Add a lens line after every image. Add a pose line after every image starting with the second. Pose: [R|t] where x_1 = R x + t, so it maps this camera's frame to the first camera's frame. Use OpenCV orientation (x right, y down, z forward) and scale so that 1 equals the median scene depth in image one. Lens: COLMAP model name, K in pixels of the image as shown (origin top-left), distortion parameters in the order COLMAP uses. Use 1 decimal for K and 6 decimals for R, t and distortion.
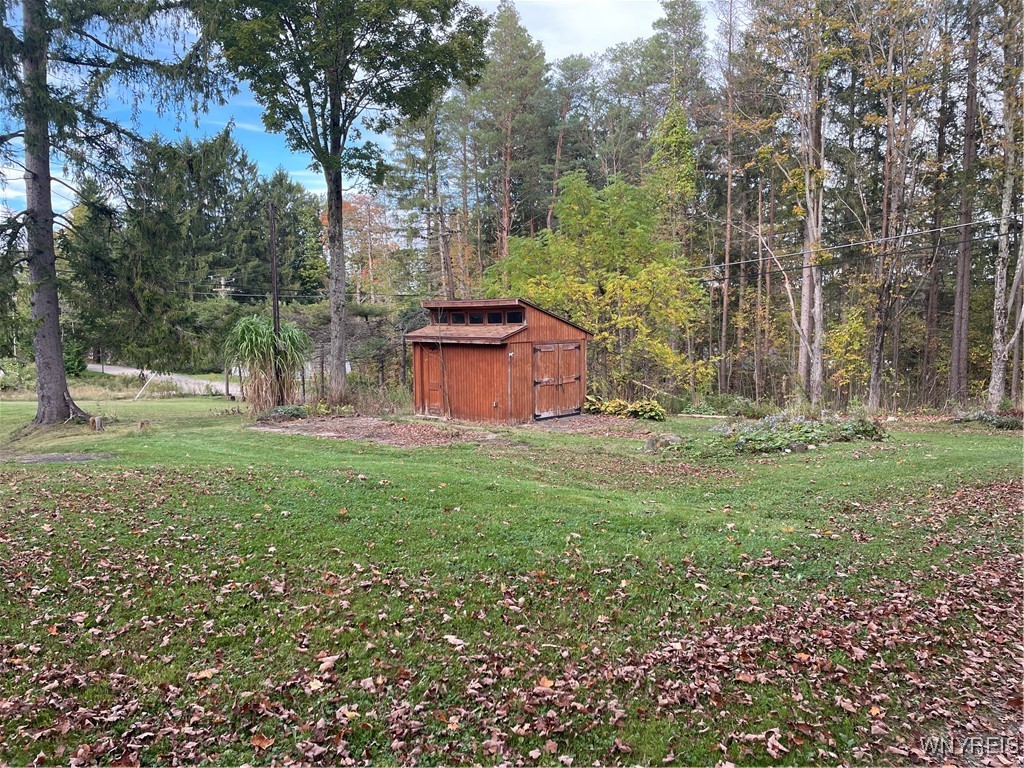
lens RADIAL K [[772.9, 0, 510.0], [0, 772.9, 388.1], [0, 0, 1]] dist [0.095843, -0.120997]
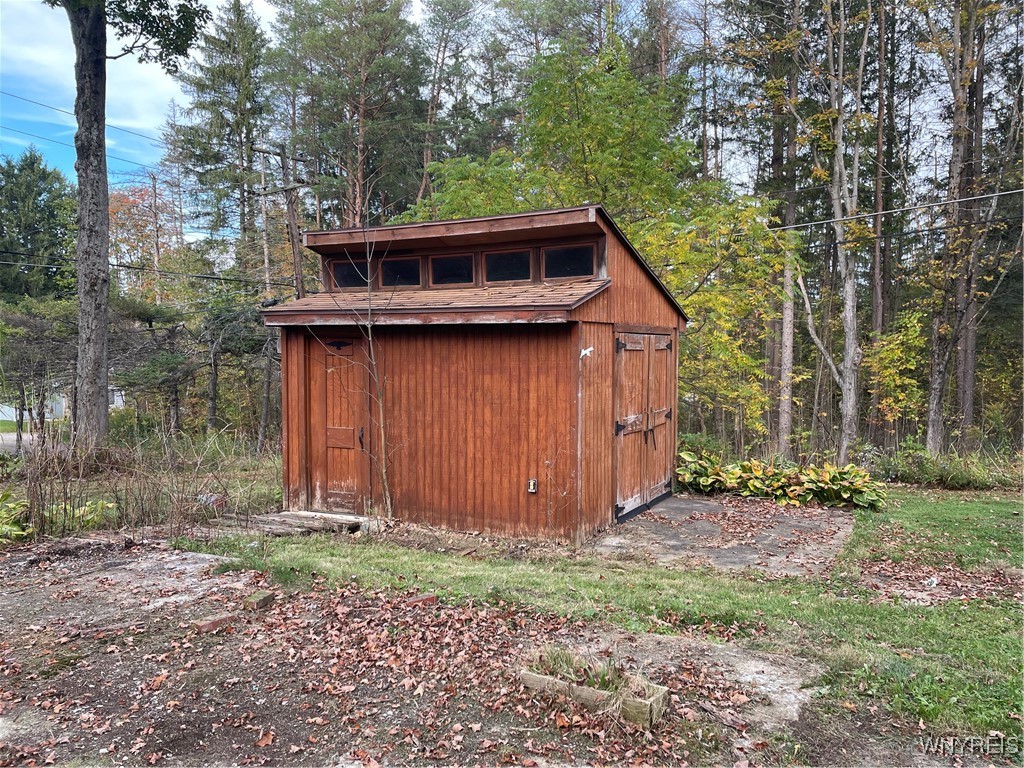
lens RADIAL K [[772.9, 0, 514.9], [0, 772.9, 381.0], [0, 0, 1]] dist [0.095843, -0.120997]
pose [[0.967370, 0.001594, 0.253362, -0.112795], [0.012078, 0.998553, -0.052400, -0.009798], [-0.253079, 0.053750, 0.965951, 0.585800]]
